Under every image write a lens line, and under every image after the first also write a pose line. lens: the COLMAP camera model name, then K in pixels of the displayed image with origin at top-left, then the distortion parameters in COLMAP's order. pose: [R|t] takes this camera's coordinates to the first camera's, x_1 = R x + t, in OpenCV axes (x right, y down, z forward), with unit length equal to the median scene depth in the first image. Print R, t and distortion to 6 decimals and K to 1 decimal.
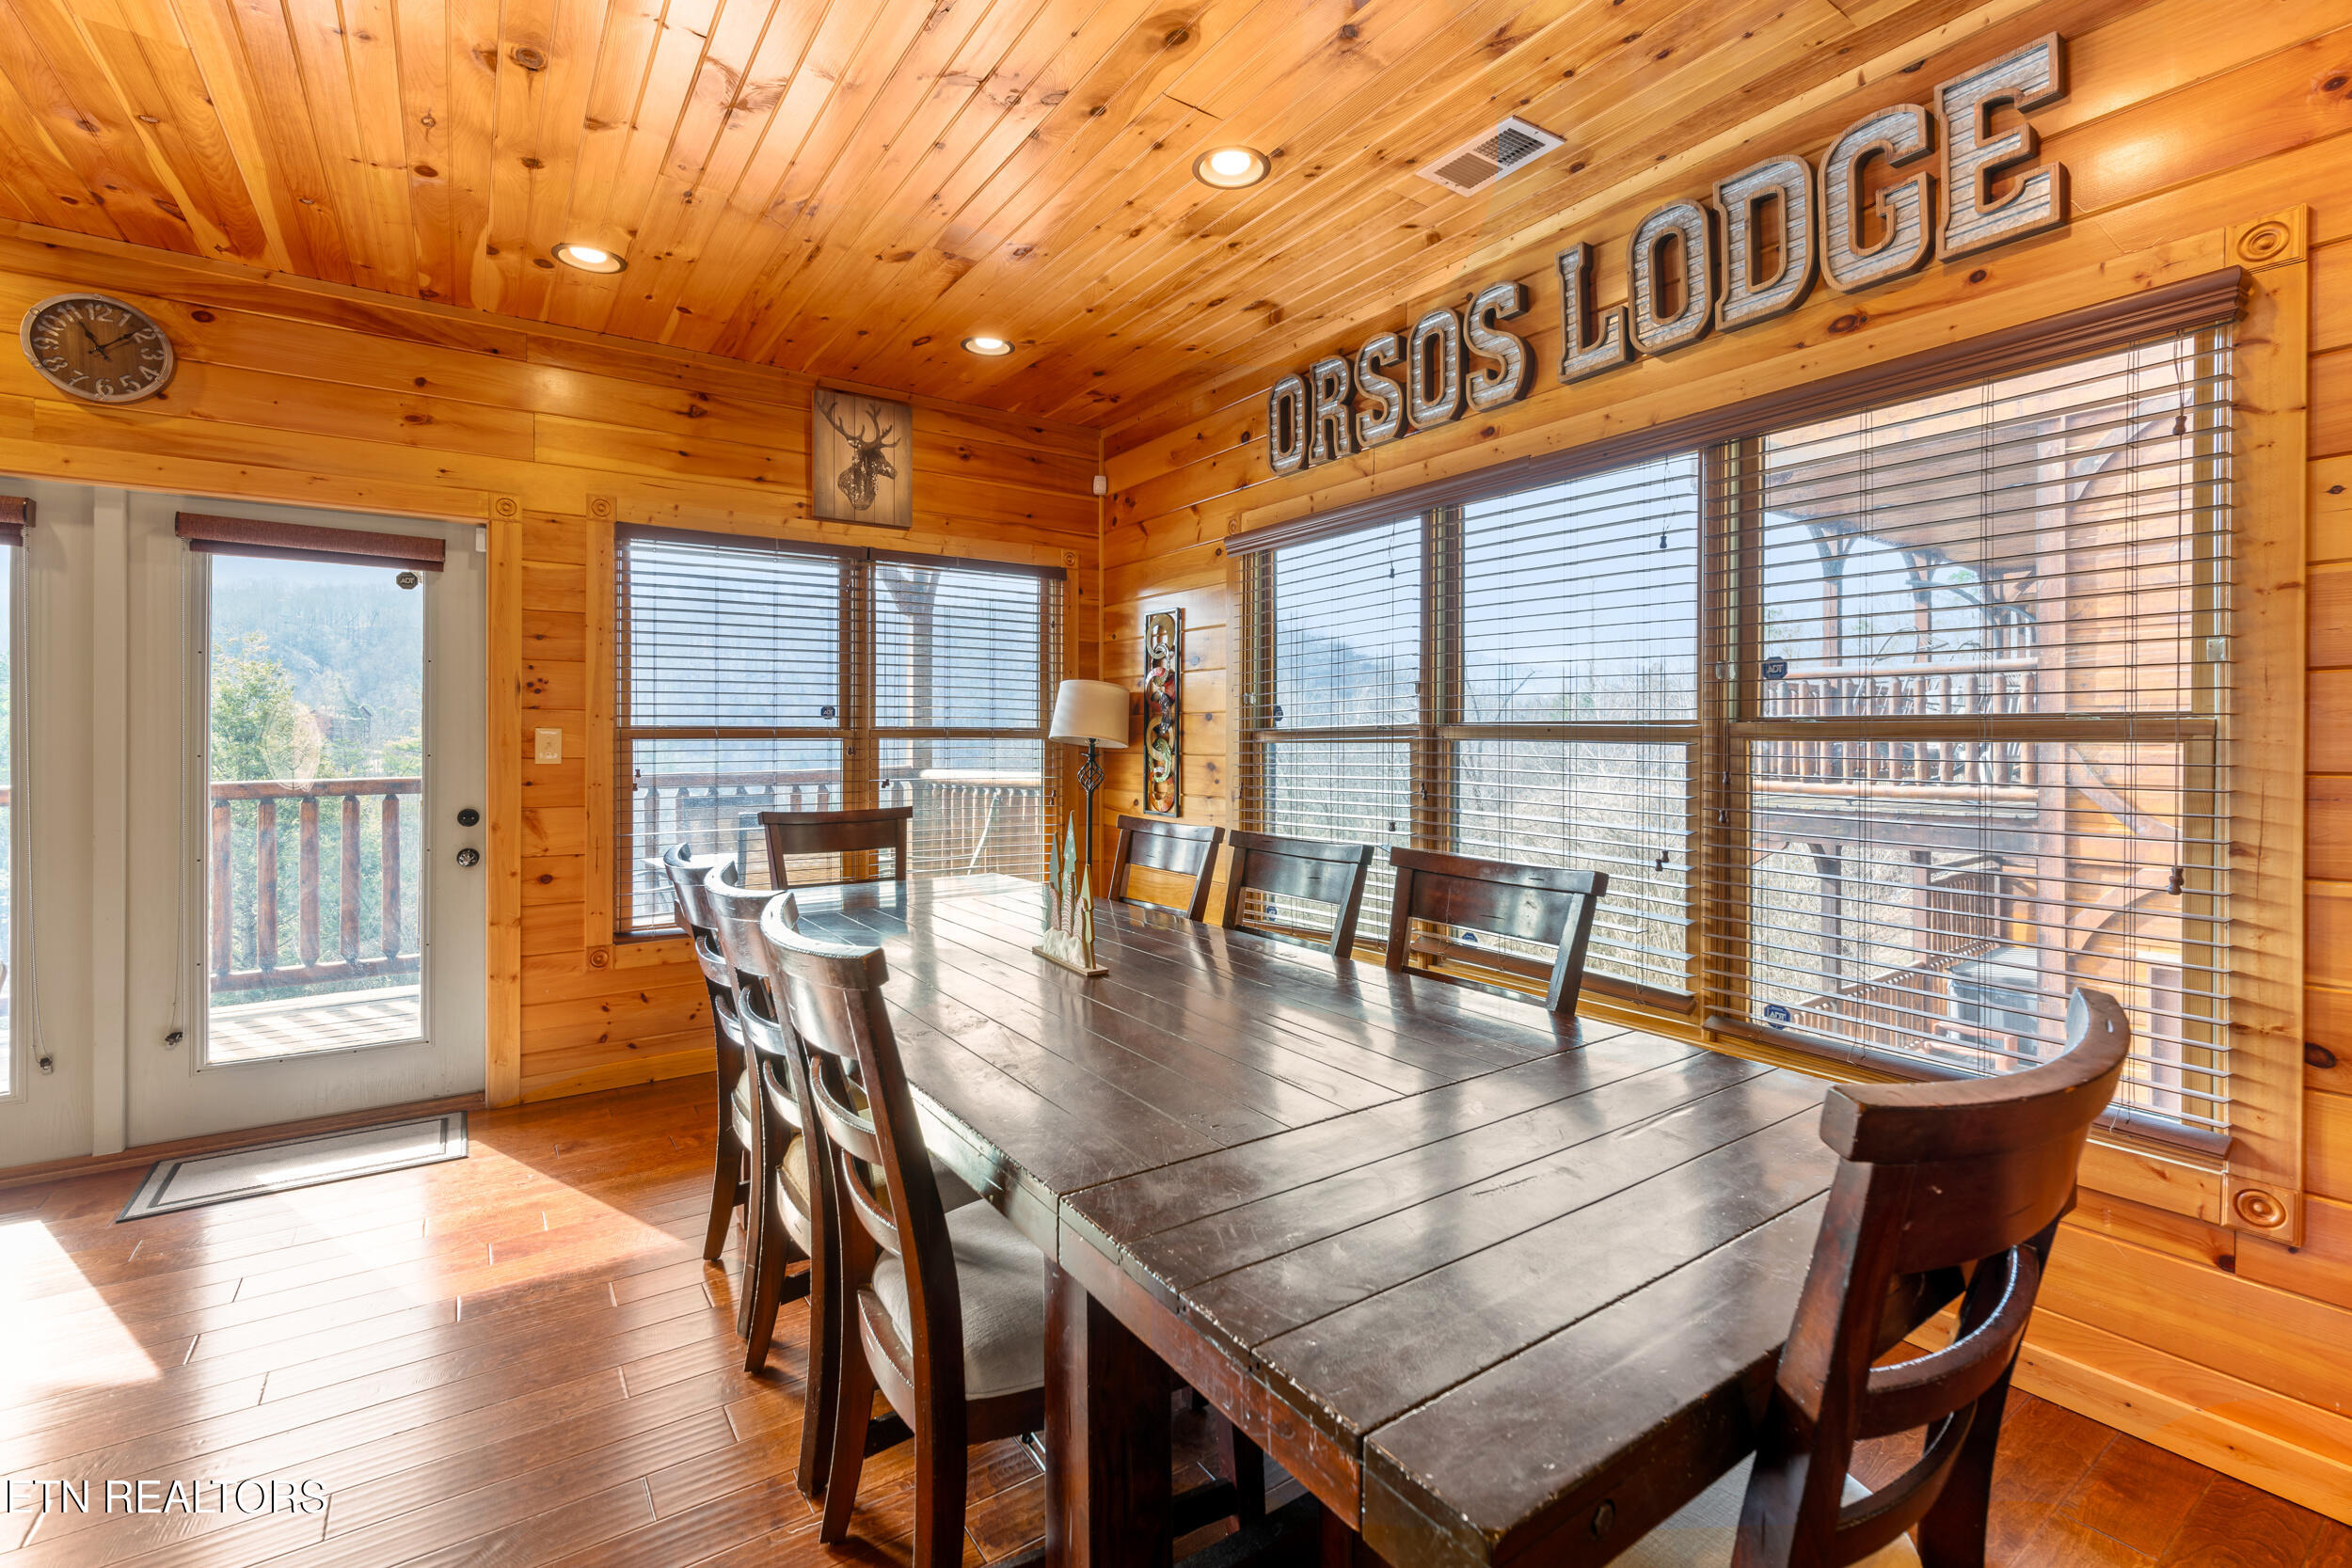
lens RADIAL K [[1031.2, 0, 1212.0], [0, 1031.2, 744.5], [0, 0, 1]] dist [0.001149, -0.000049]
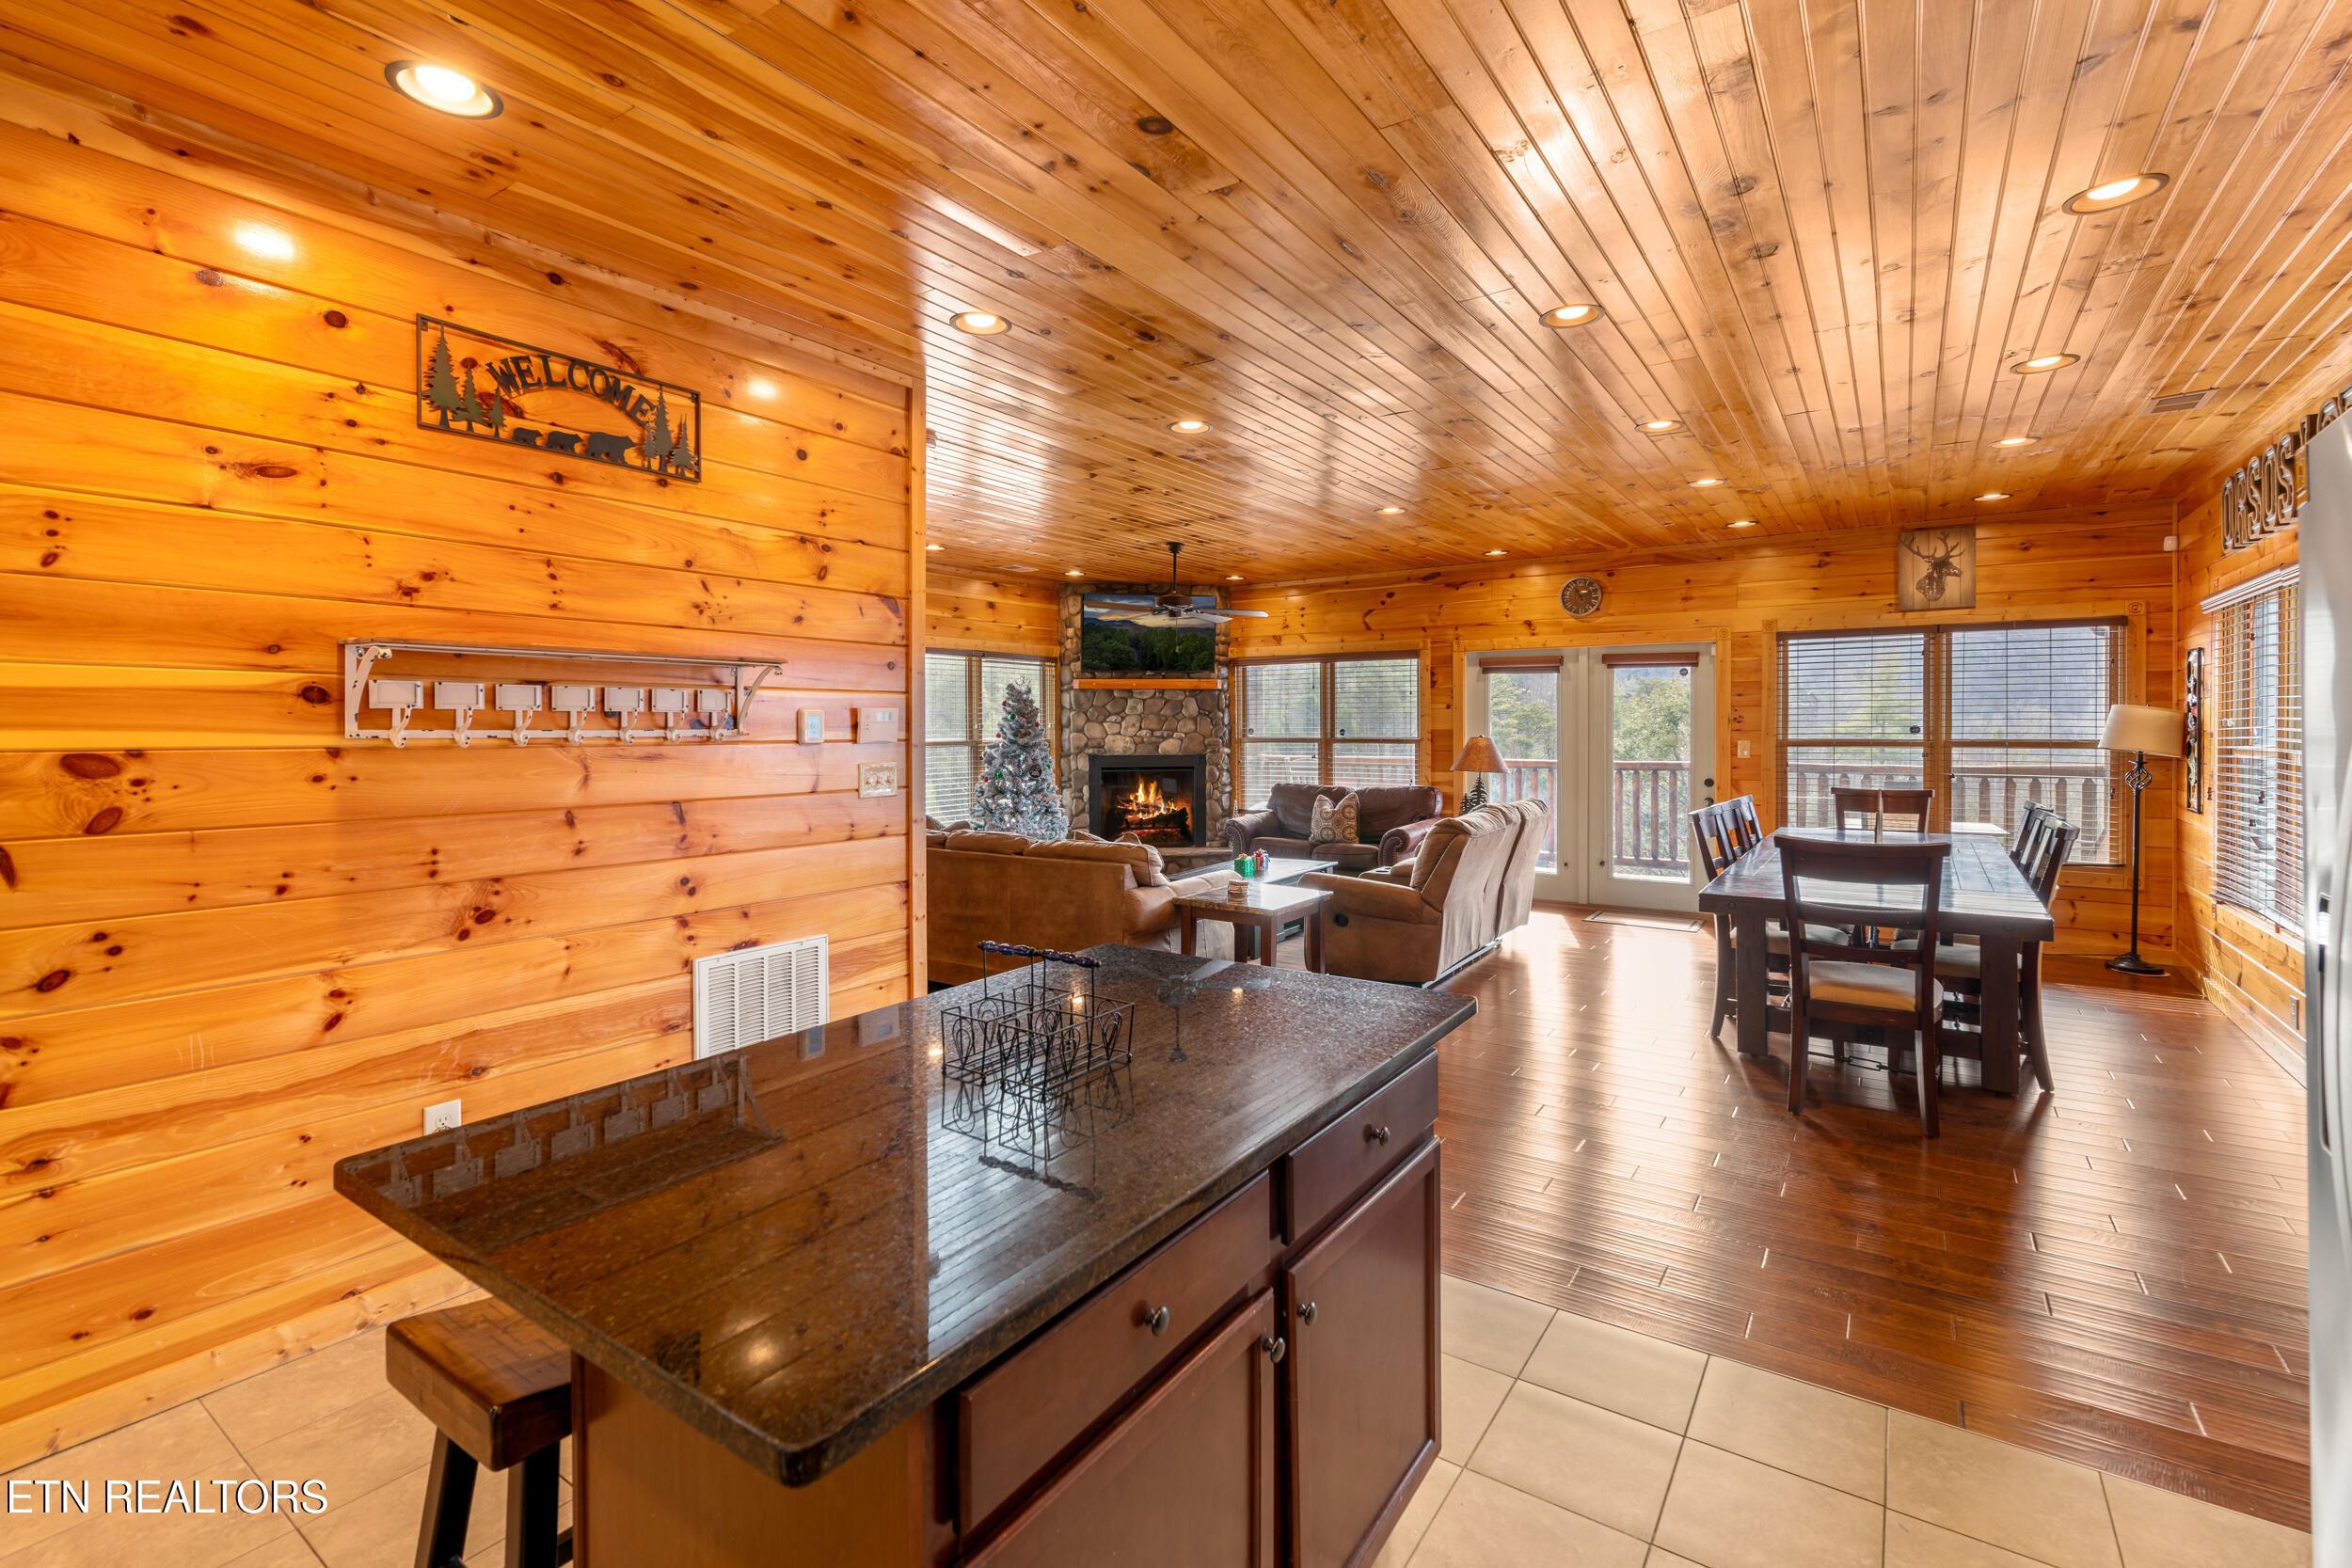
lens RADIAL K [[1031.2, 0, 1166.6], [0, 1031.2, 725.9], [0, 0, 1]] dist [0.001149, -0.000049]
pose [[0.344023, -0.000947, -0.938961, 0.835061], [-0.003440, 0.999992, -0.002269, -0.034590], [0.938955, 0.004010, 0.344017, -0.725278]]
